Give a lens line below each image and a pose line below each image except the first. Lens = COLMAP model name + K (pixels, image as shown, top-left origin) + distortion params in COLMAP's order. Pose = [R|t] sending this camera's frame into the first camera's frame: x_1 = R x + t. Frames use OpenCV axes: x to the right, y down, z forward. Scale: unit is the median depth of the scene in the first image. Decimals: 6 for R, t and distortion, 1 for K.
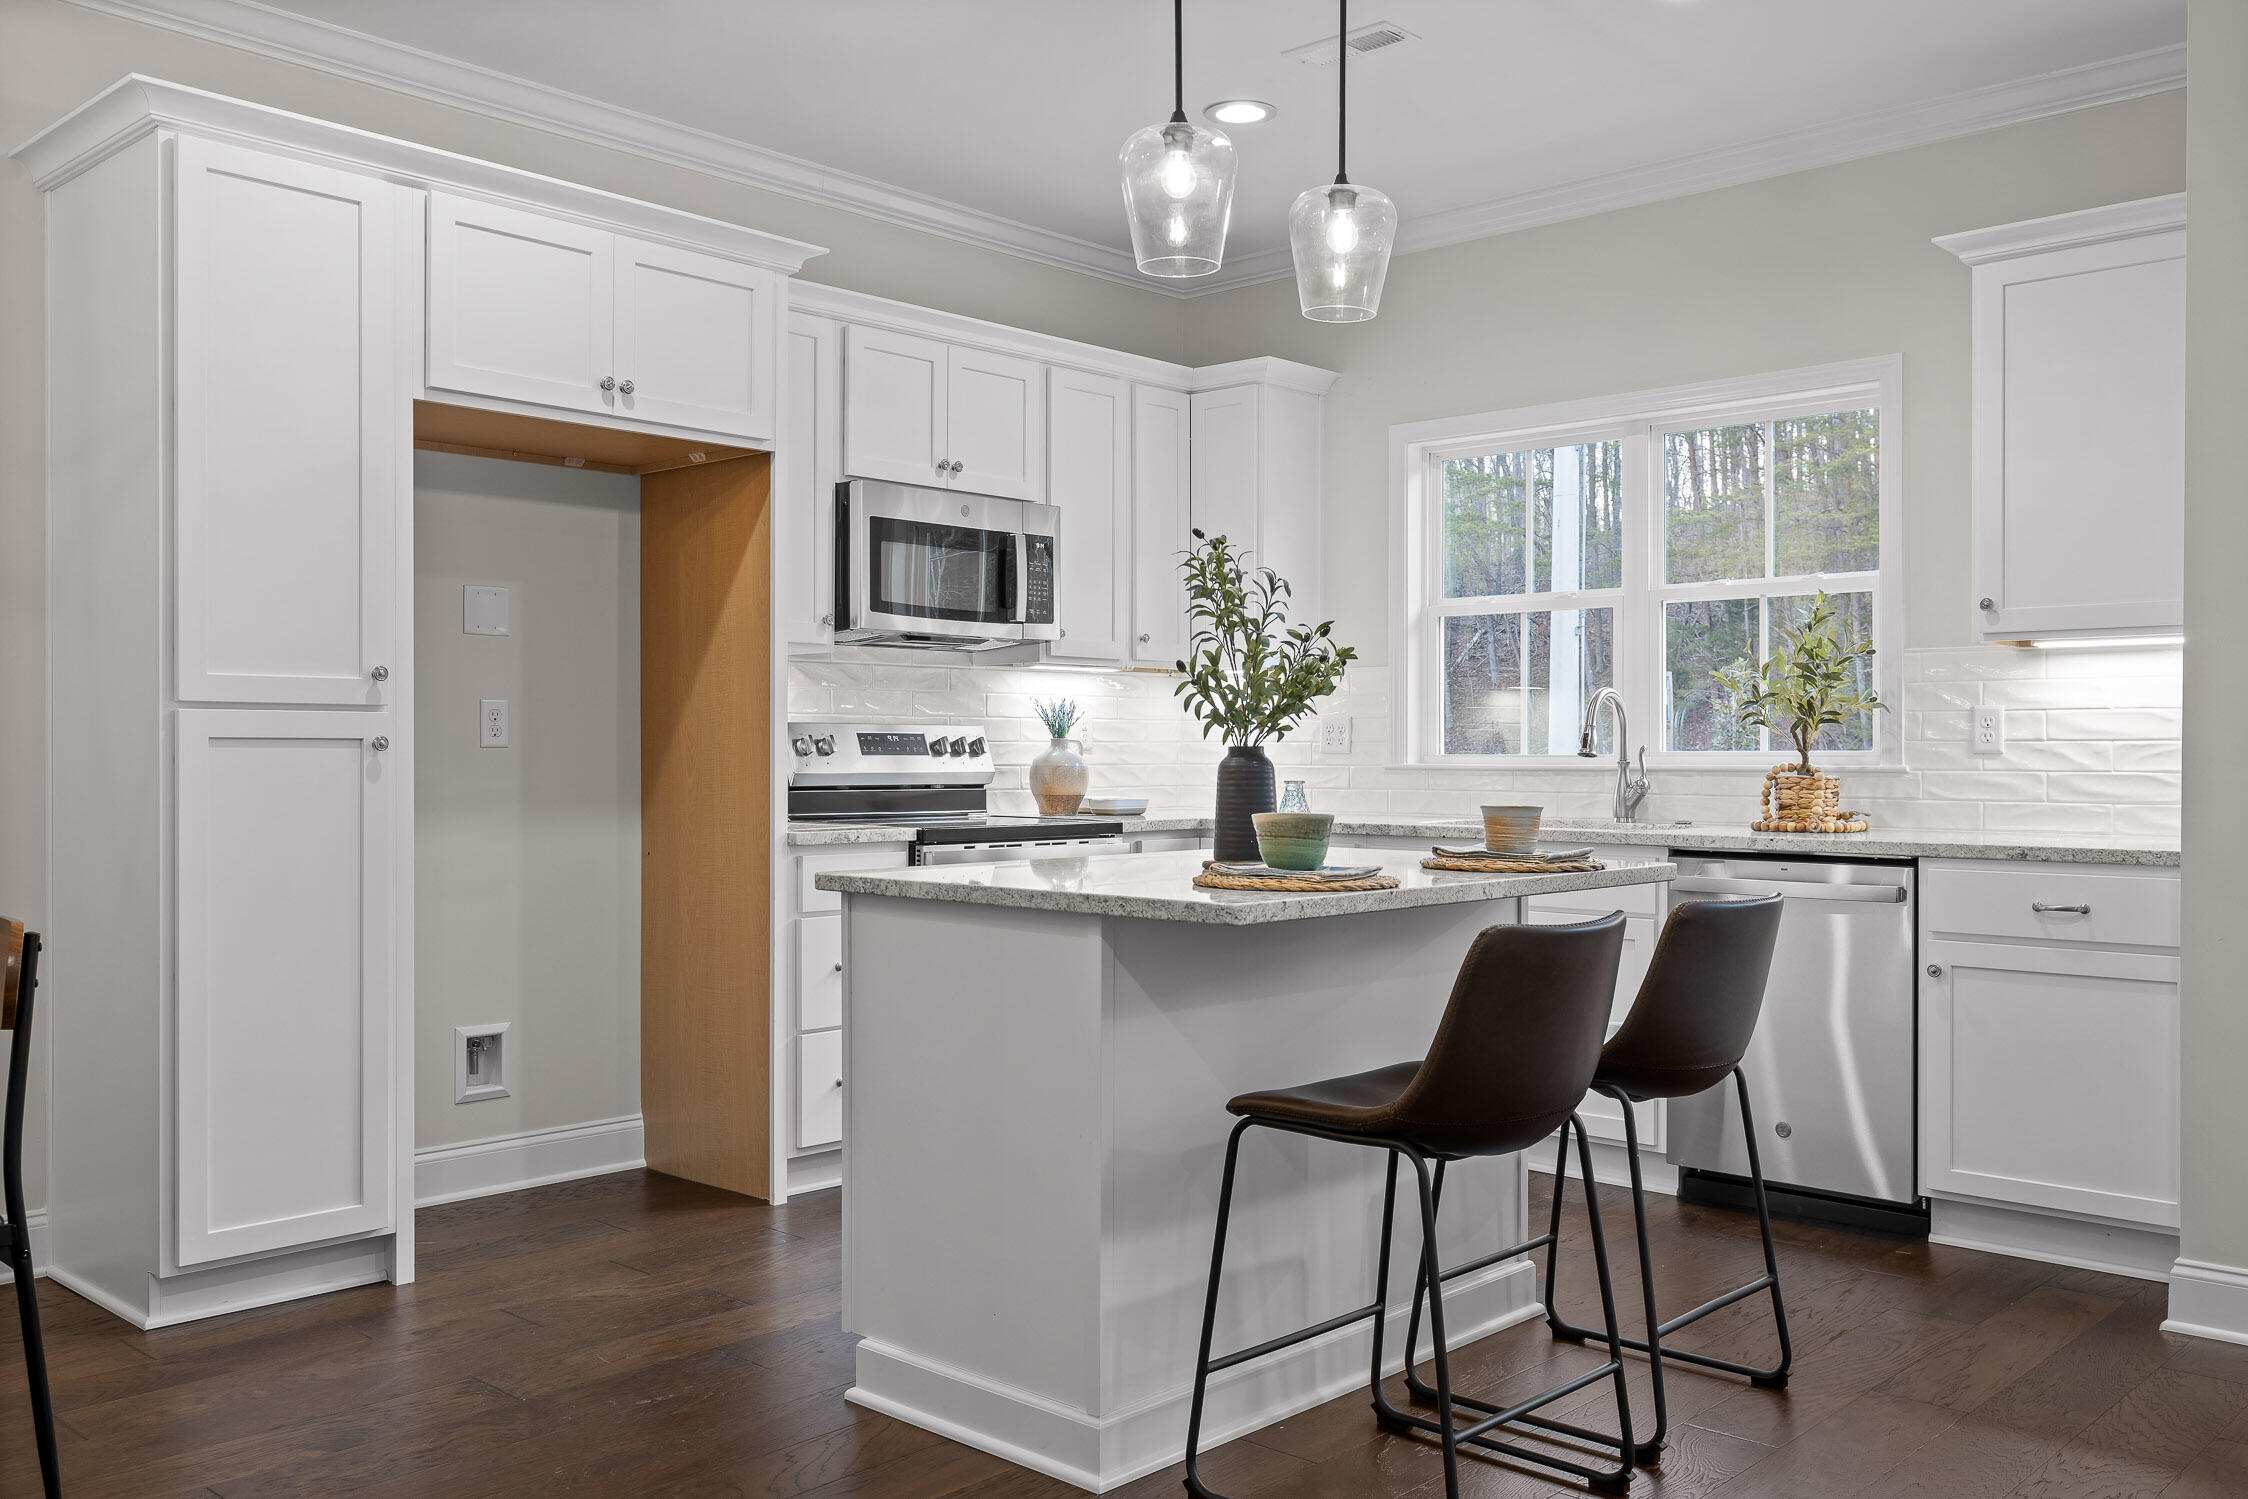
lens RADIAL K [[1913.1, 0, 1120.7], [0, 1913.1, 744.6], [0, 0, 1]] dist [0.006075, -0.002119]
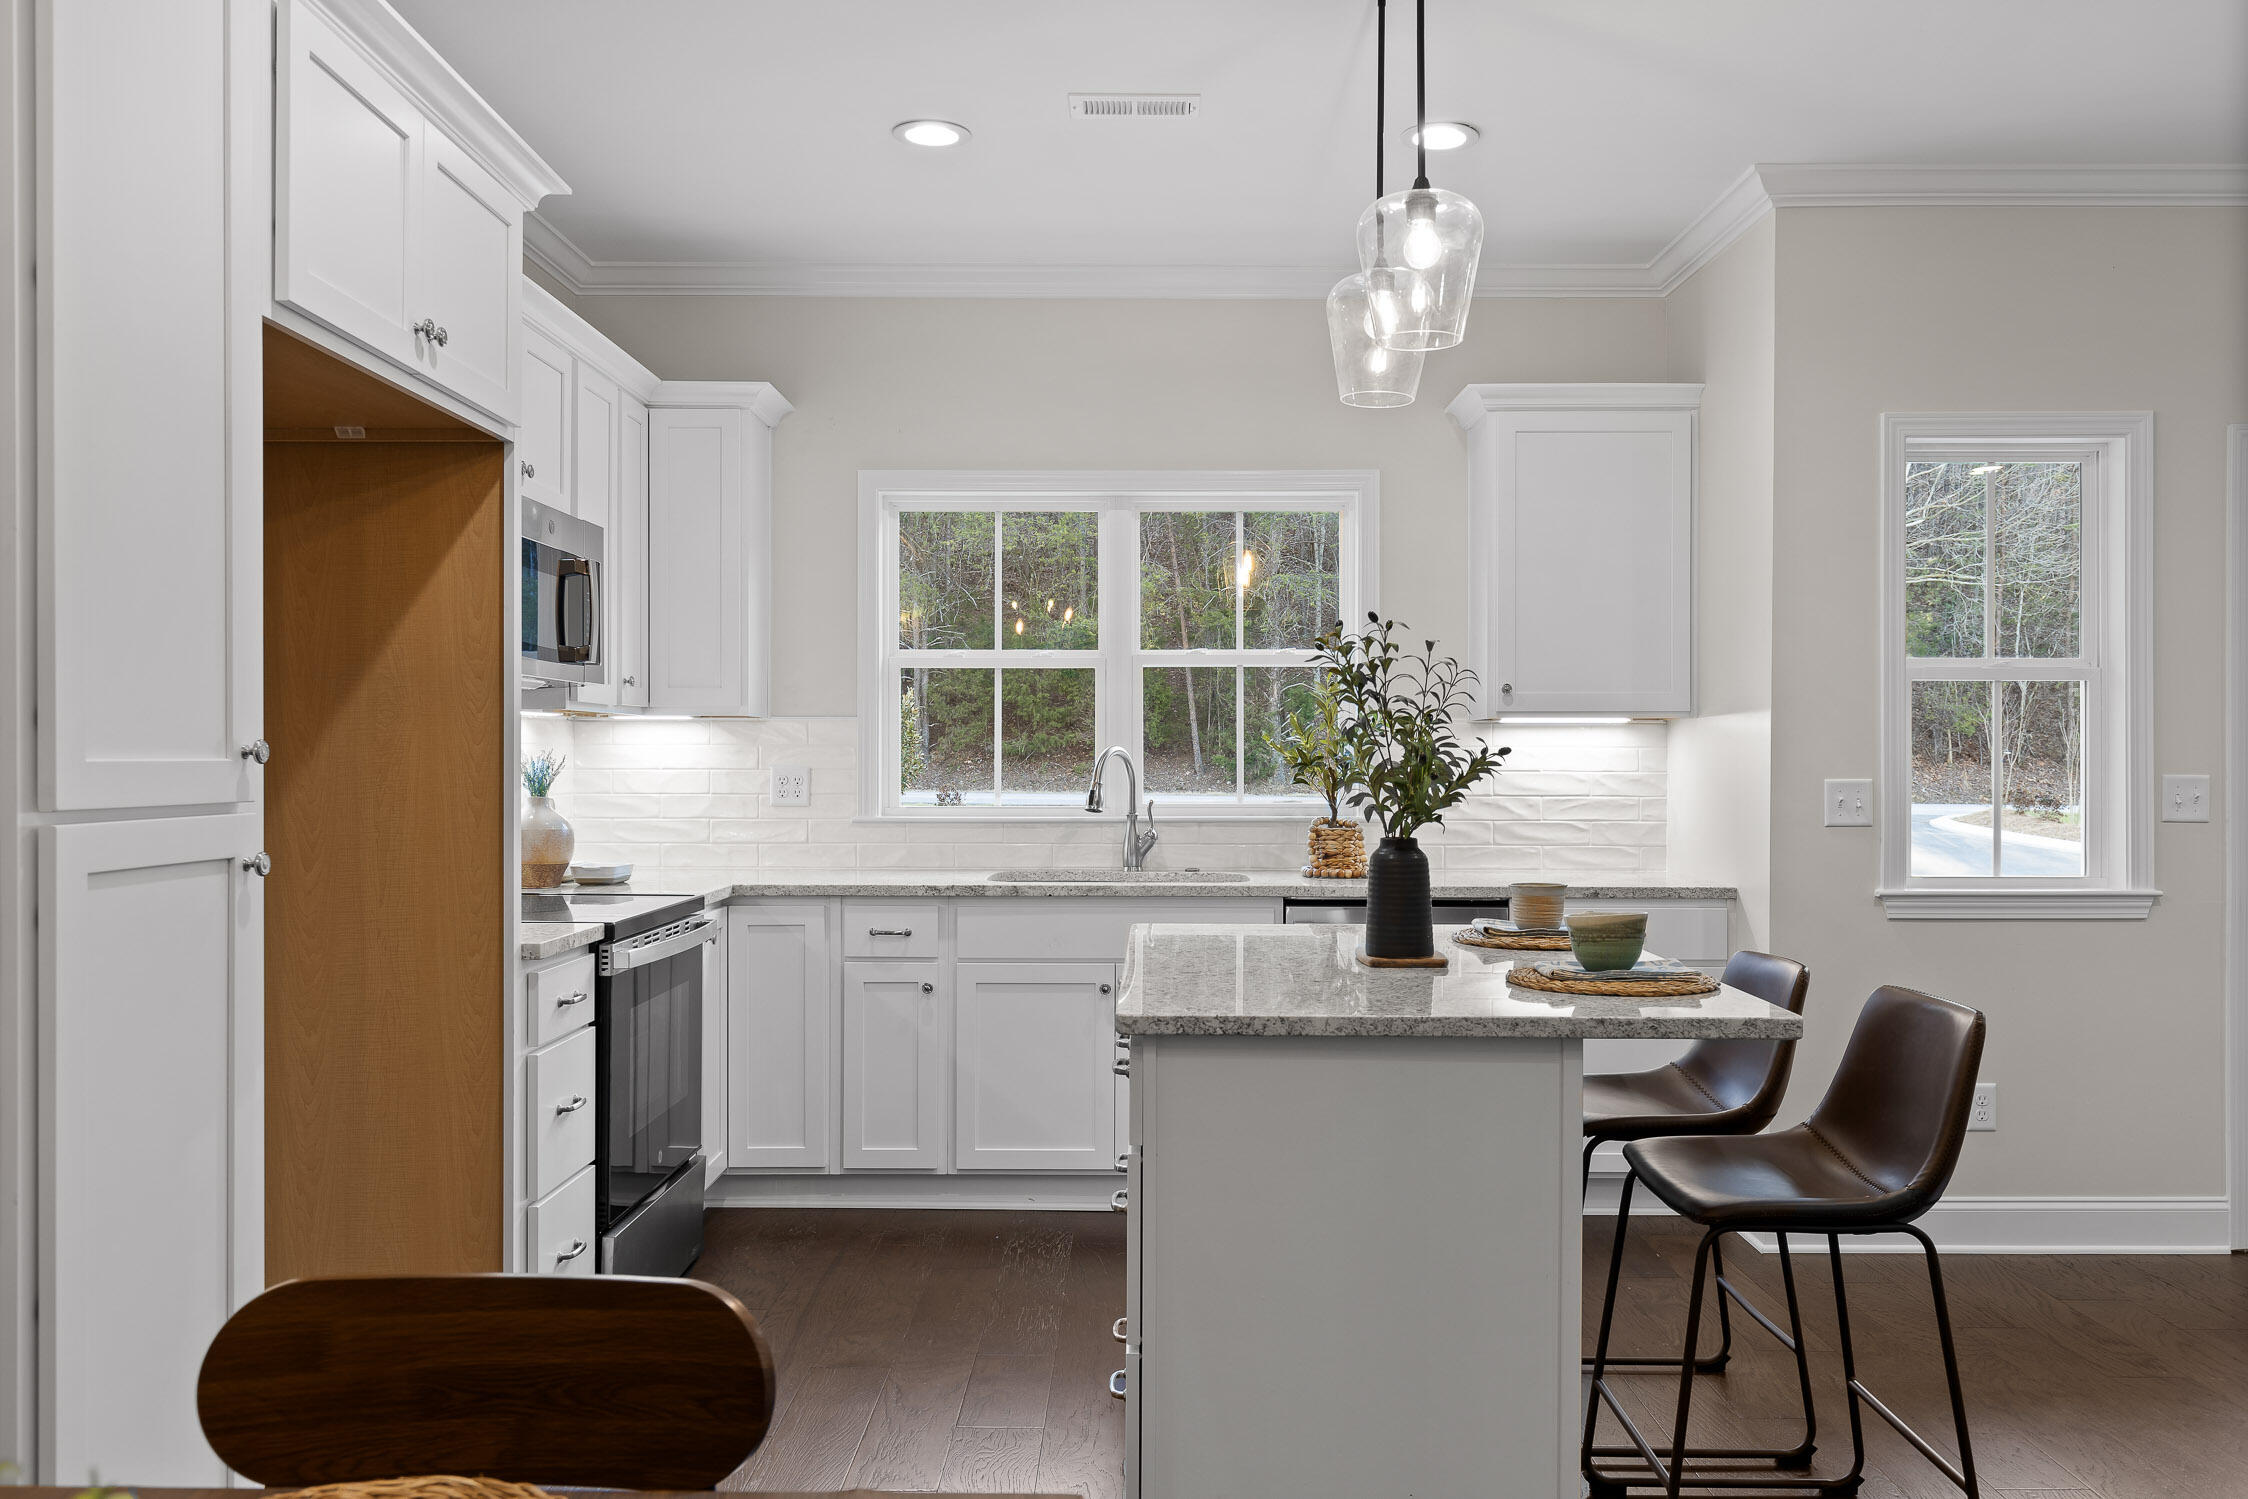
lens RADIAL K [[1756.8, 0, 1129.2], [0, 1756.8, 747.5], [0, 0, 1]] dist [0.009842, -0.023838]
pose [[0.736261, 0.002716, 0.676692, -0.523163], [-0.002732, 0.999996, -0.001042, -0.035591], [-0.676692, -0.001082, 0.736265, 0.355784]]
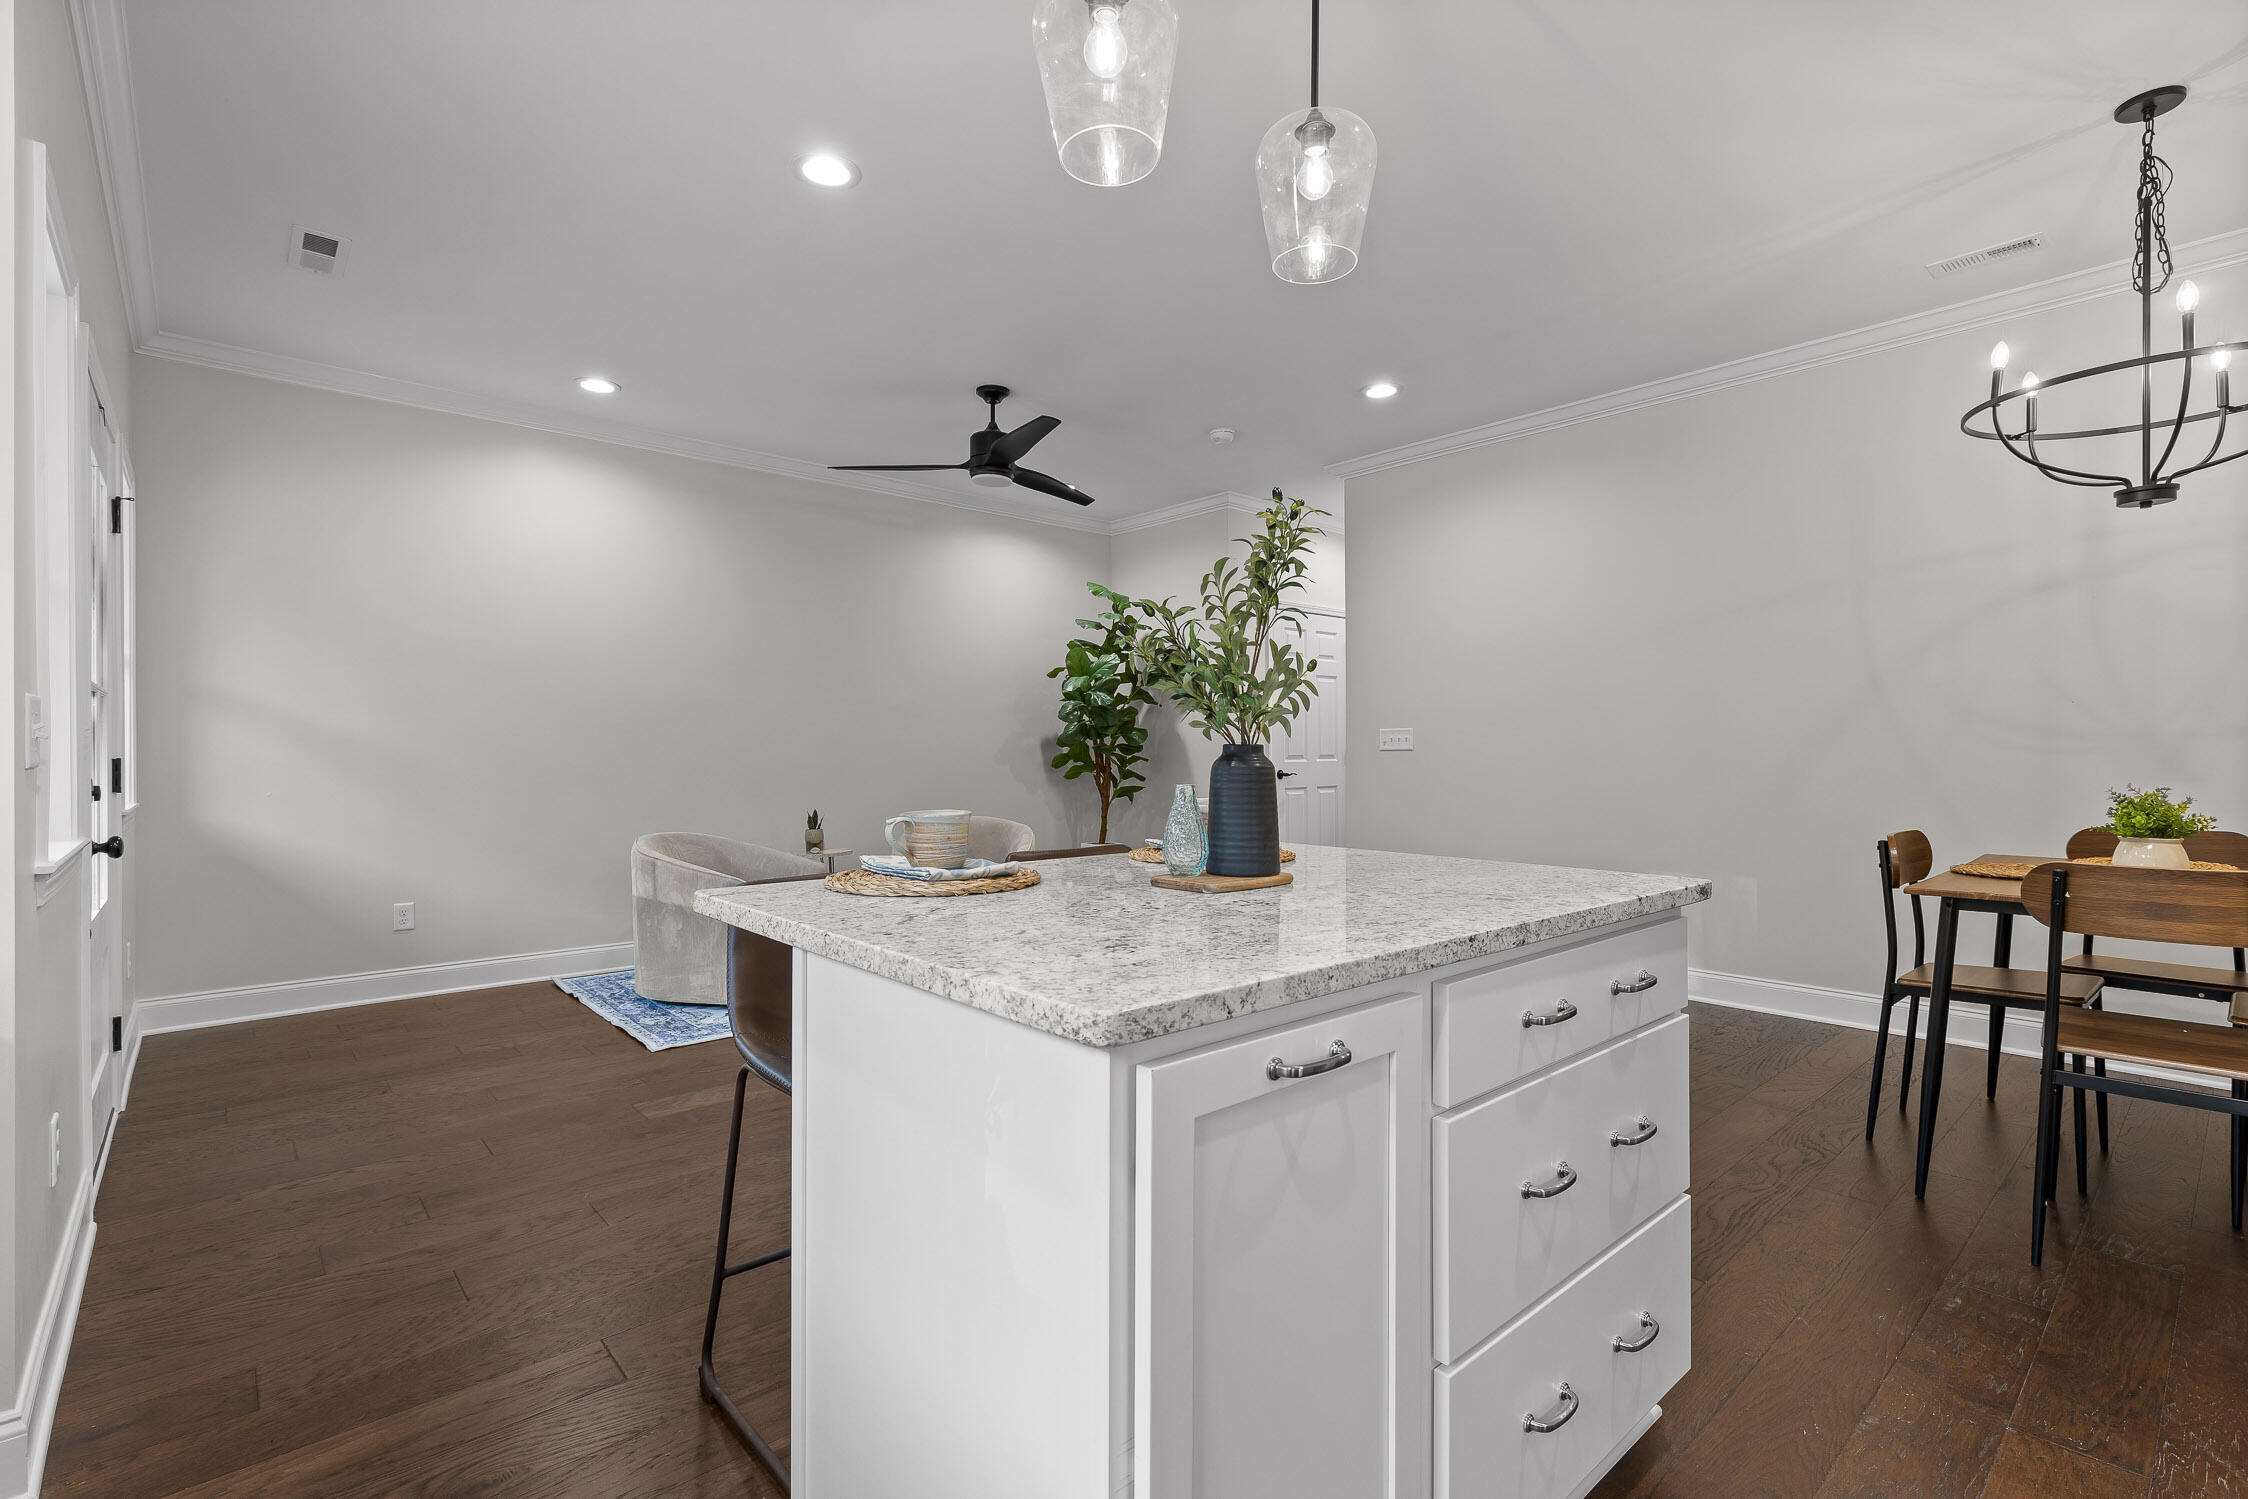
lens RADIAL K [[1023.0, 0, 1134.9], [0, 1023.0, 748.1], [0, 0, 1]] dist [0.010264, -0.001396]
pose [[-0.996633, -0.001639, 0.081974, 0.063988], [-0.001895, 0.999994, -0.003045, 0.001687], [-0.081969, -0.003190, -0.996630, 1.212846]]
